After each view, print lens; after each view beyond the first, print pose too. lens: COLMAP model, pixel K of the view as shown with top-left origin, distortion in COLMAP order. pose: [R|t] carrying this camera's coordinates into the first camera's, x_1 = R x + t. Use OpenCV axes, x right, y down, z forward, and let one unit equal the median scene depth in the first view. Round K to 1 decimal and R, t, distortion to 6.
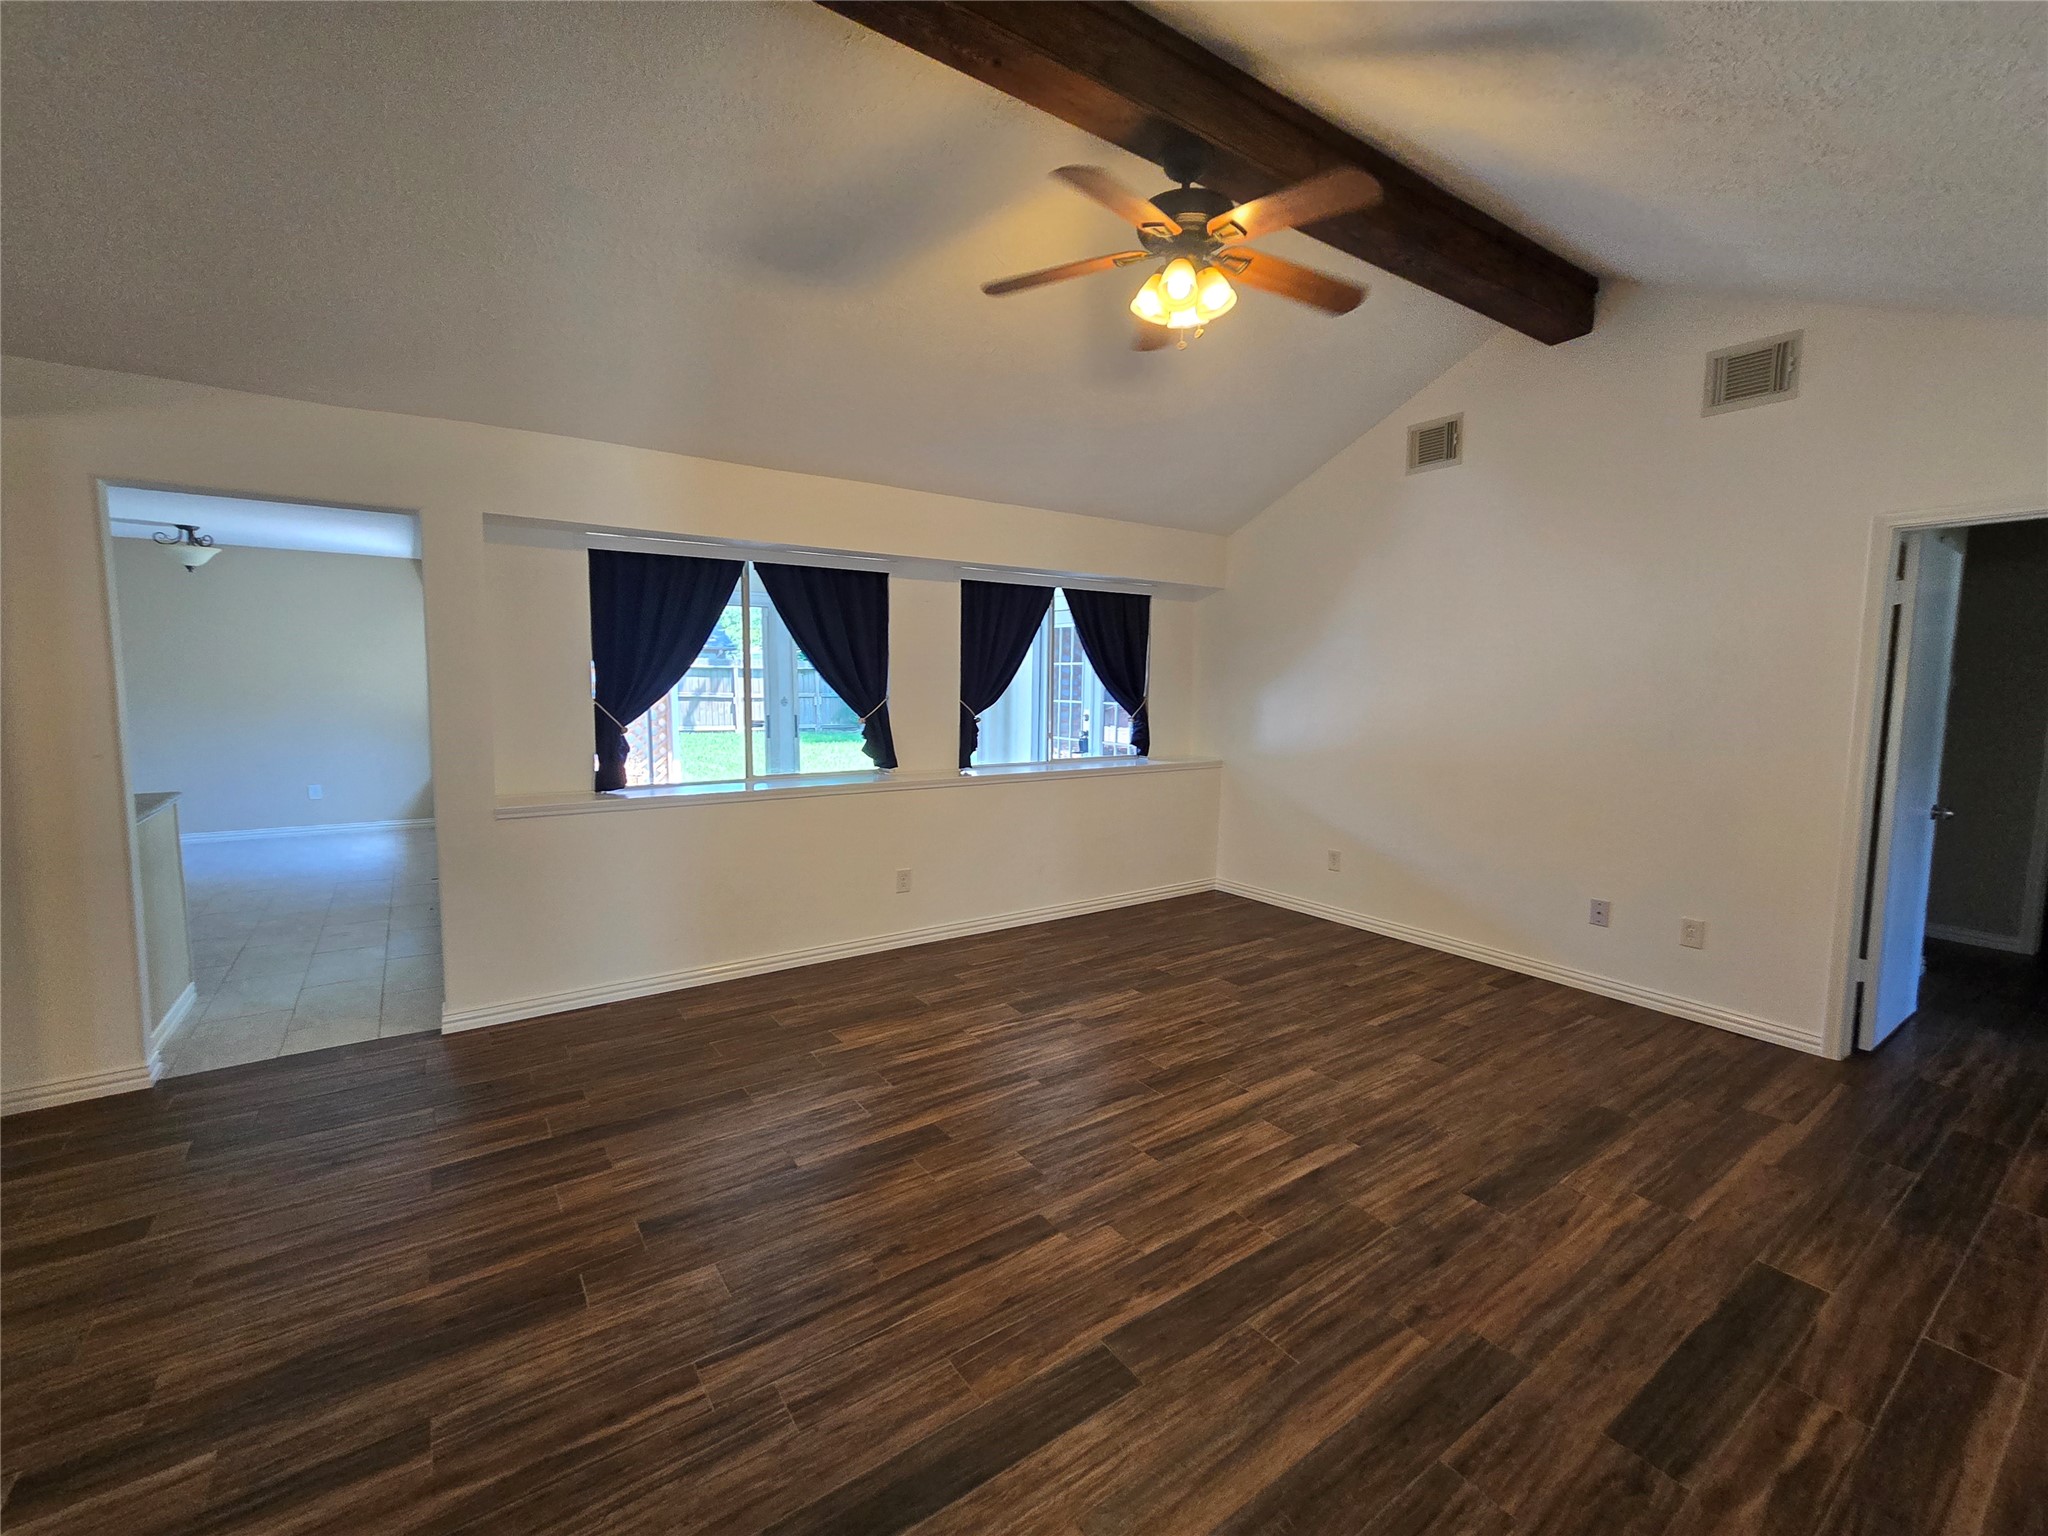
lens RADIAL K [[883.3, 0, 1061.0], [0, 883.3, 762.9], [0, 0, 1]] dist [0.000074, 0.000935]
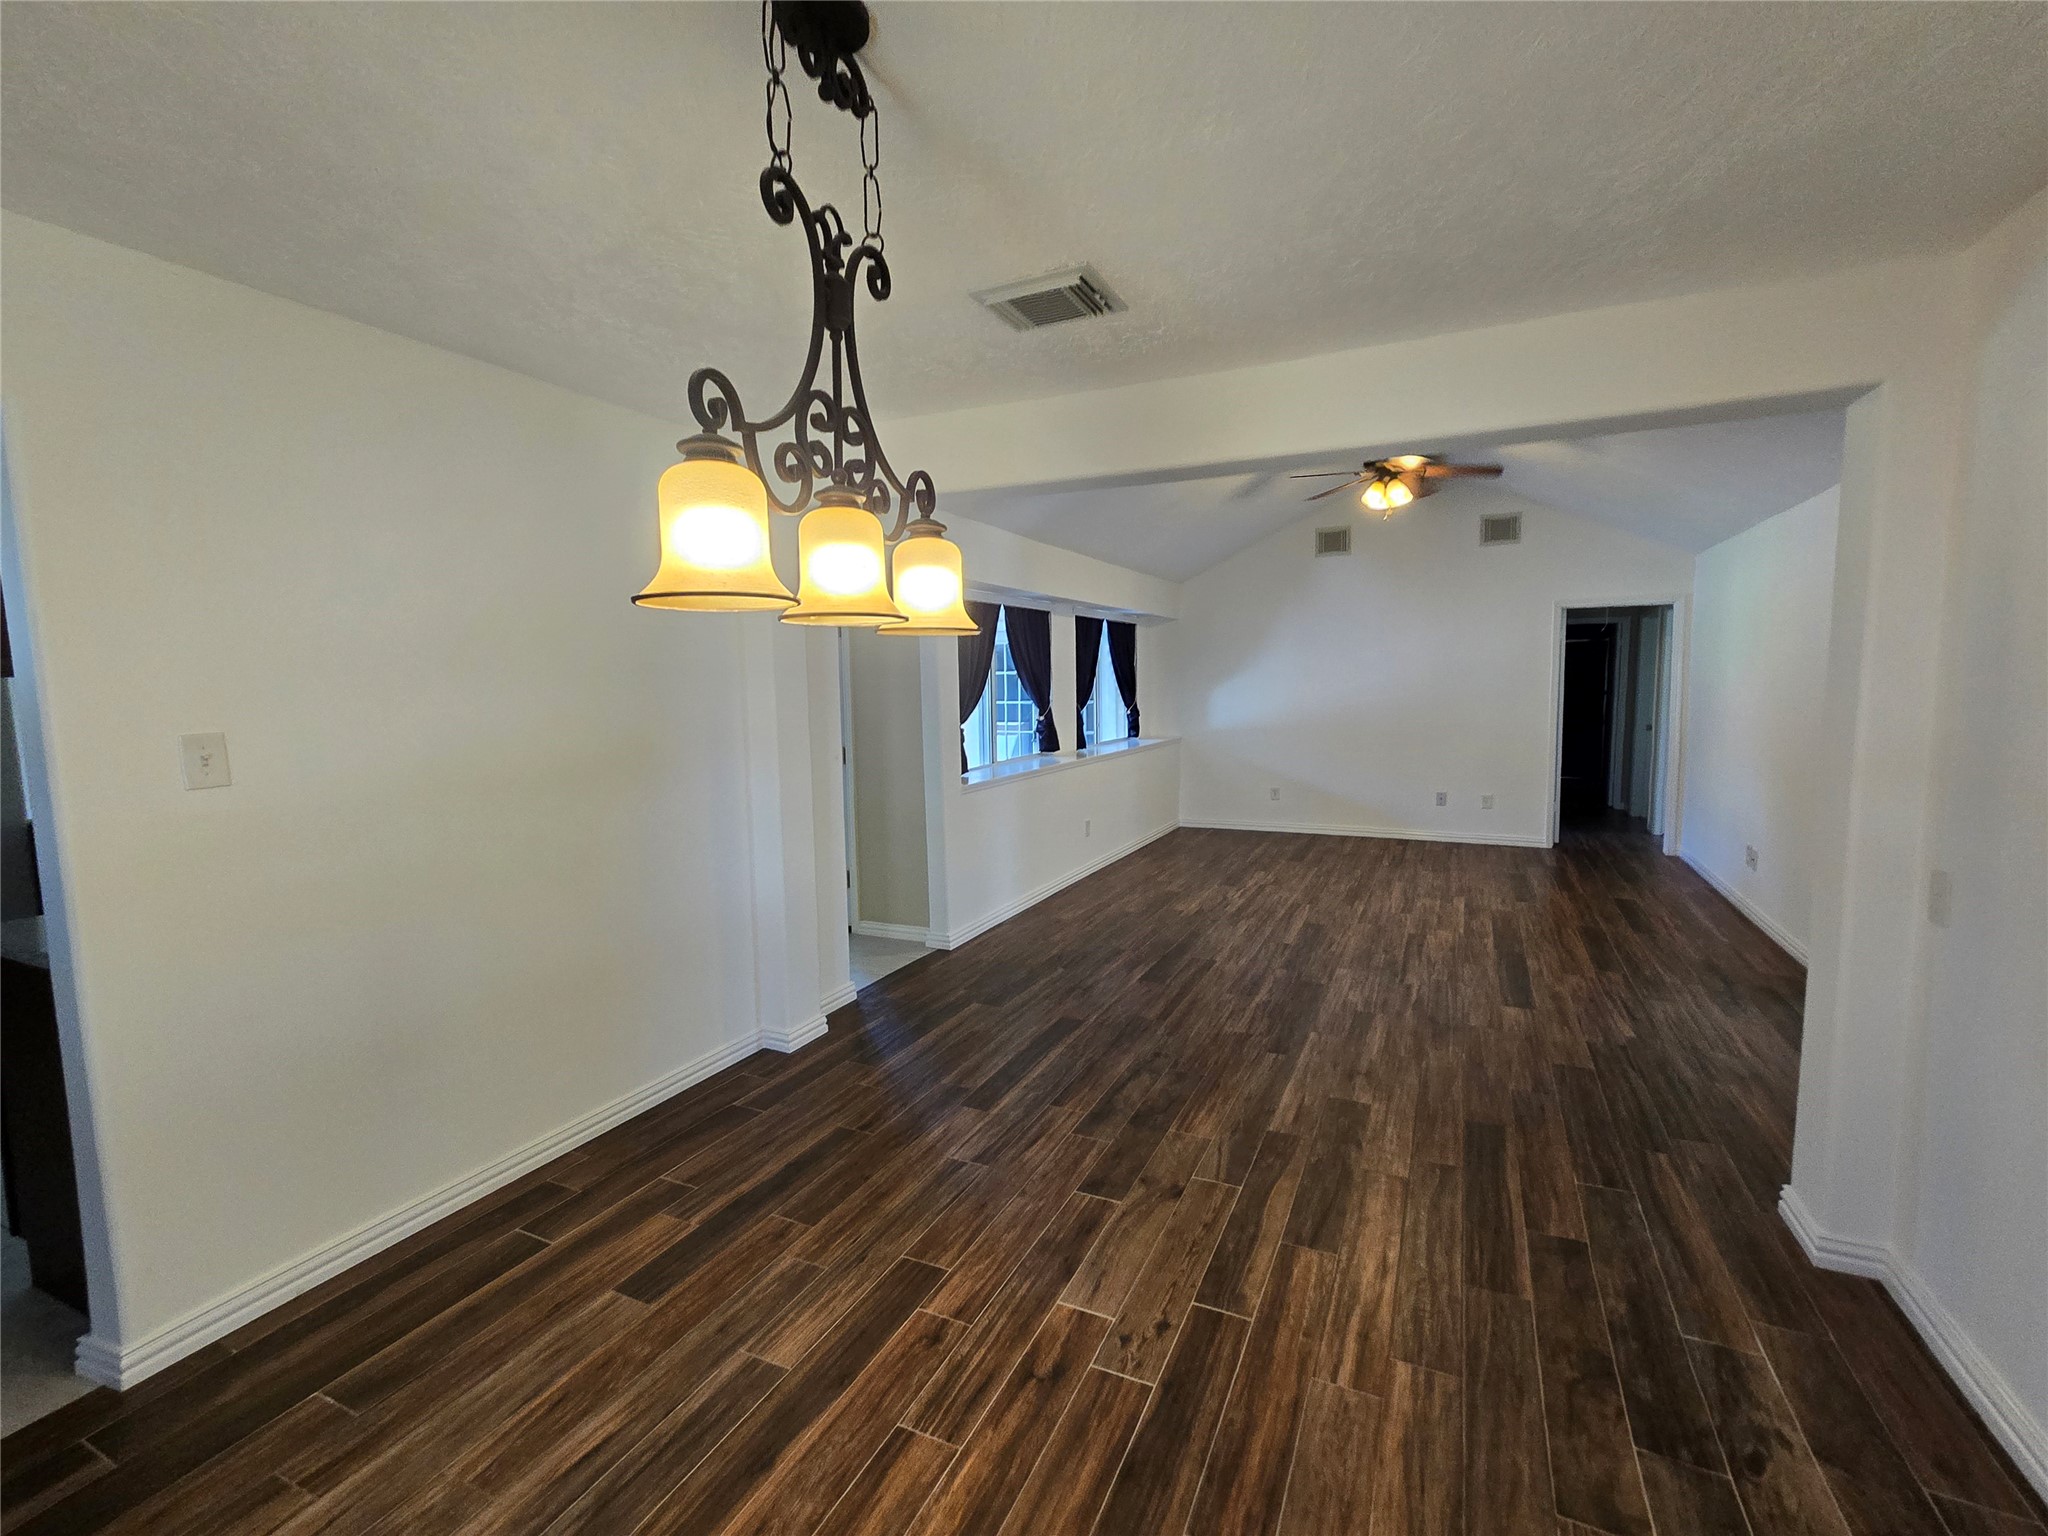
lens RADIAL K [[879.2, 0, 1095.6], [0, 879.2, 773.4], [0, 0, 1]] dist [-0.000338, 0.000110]
pose [[0.858773, -0.077014, 0.506536, -1.250365], [0.072174, 0.996964, 0.029218, 0.006338], [-0.507248, 0.011467, 0.861724, -0.328693]]
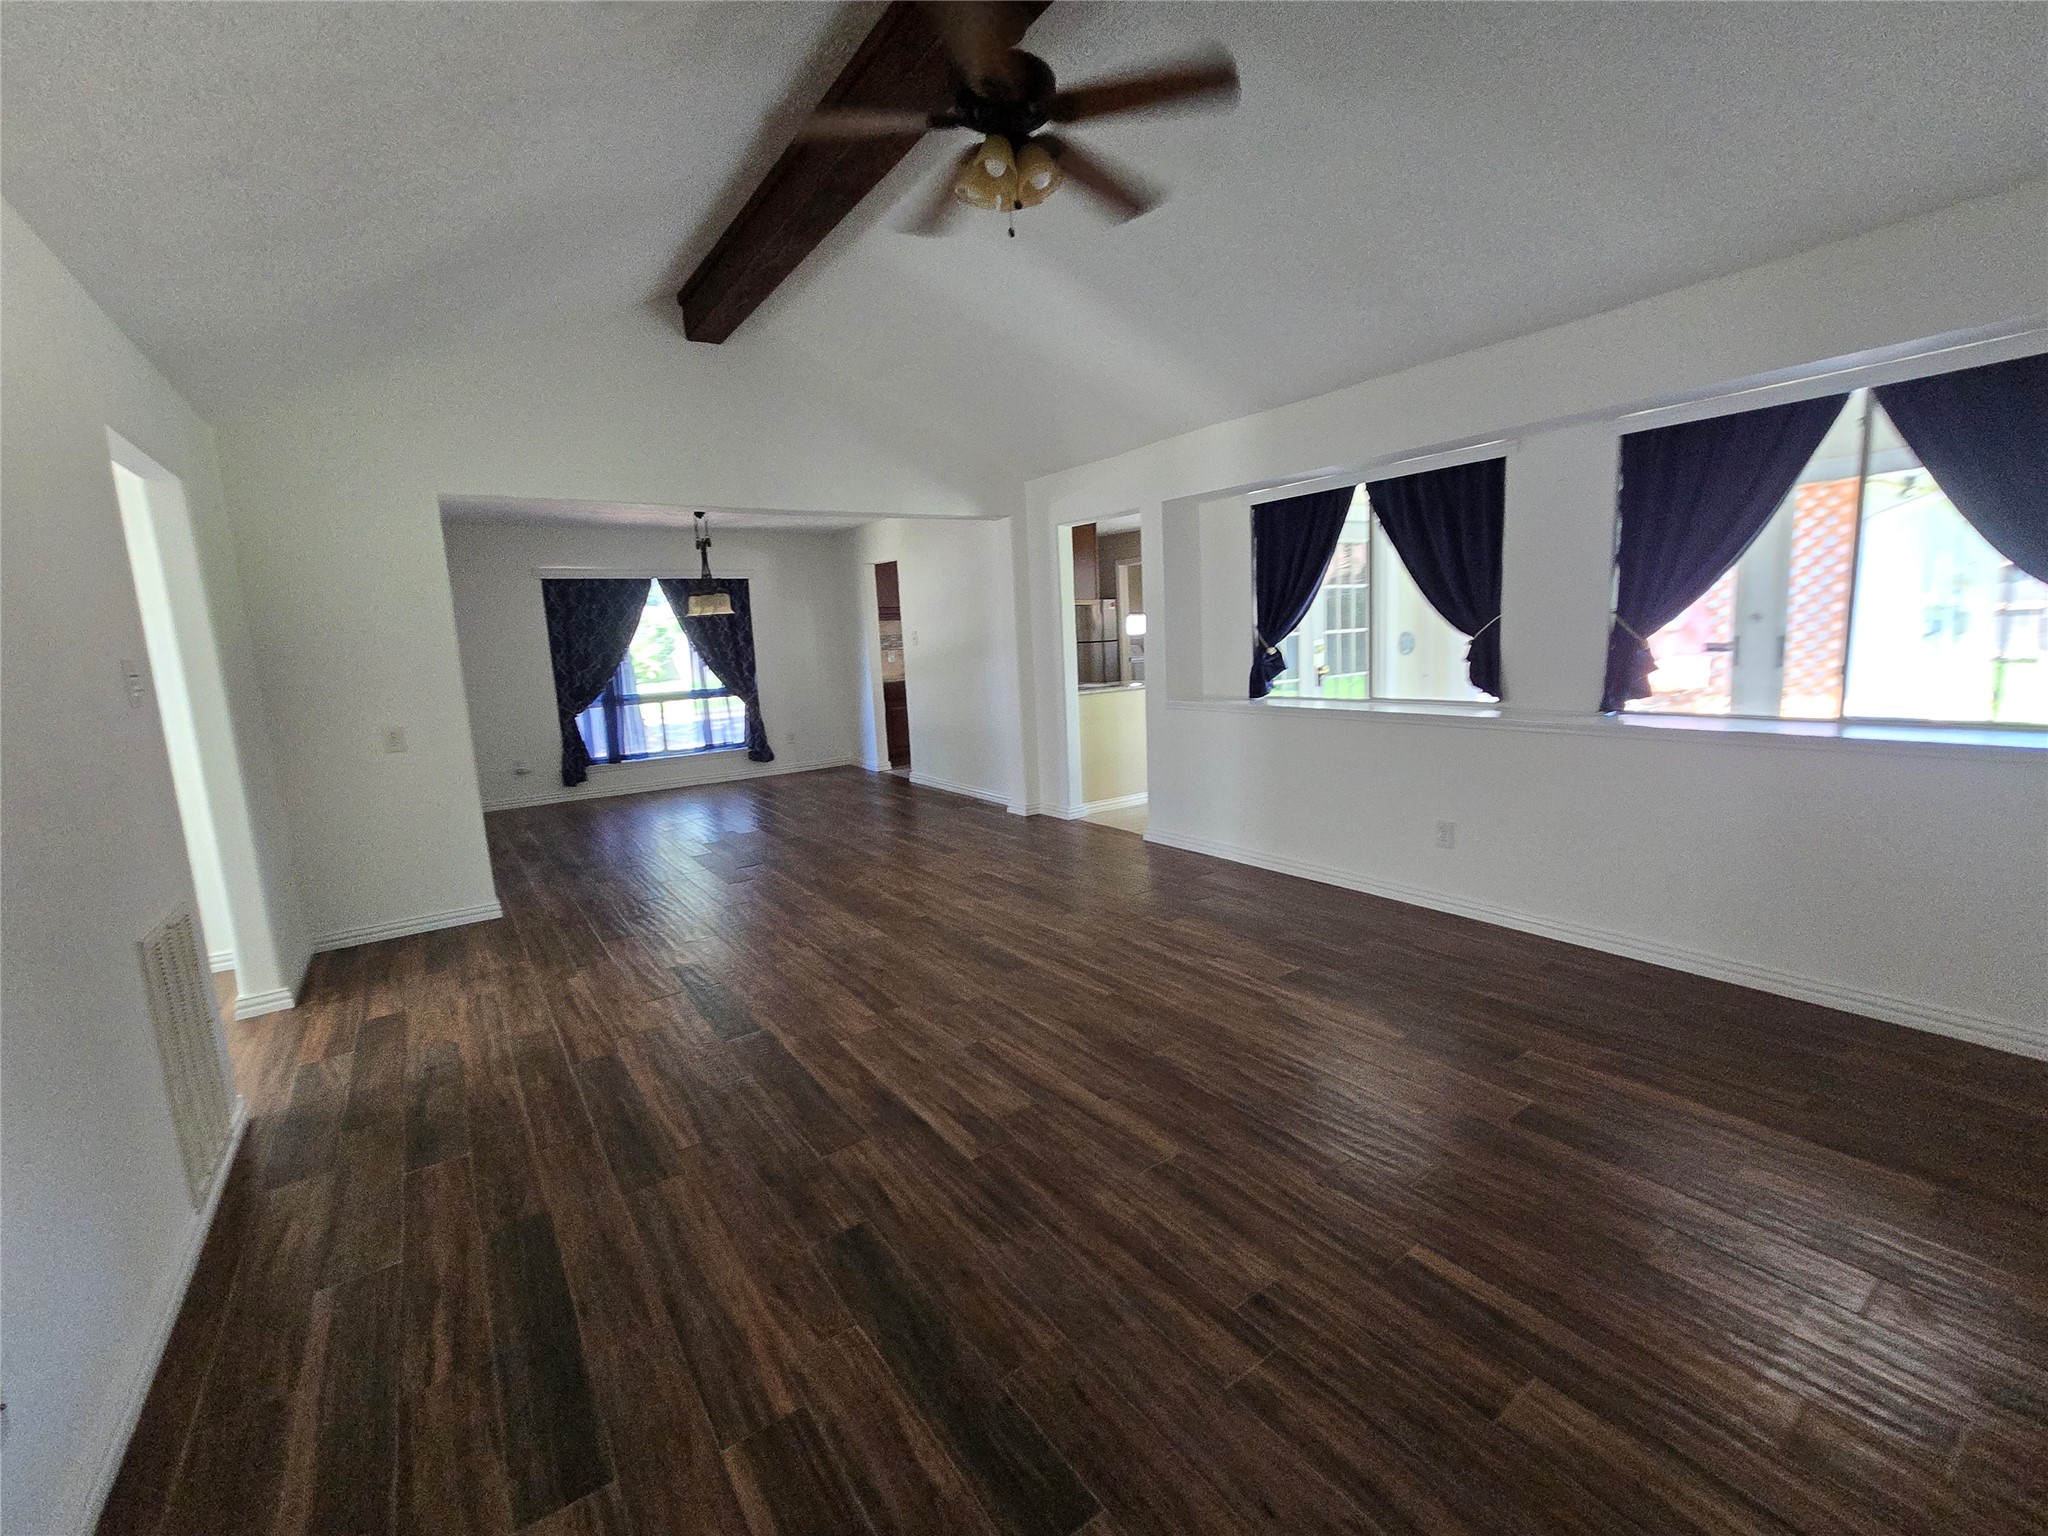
lens RADIAL K [[883.3, 0, 1061.0], [0, 883.3, 762.9], [0, 0, 1]] dist [0.000074, 0.000935]
pose [[-0.007237, 0.138454, -0.990342, 0.932741], [-0.047263, 0.989214, 0.138641, -0.048917], [0.998856, 0.047809, -0.000615, 0.894710]]
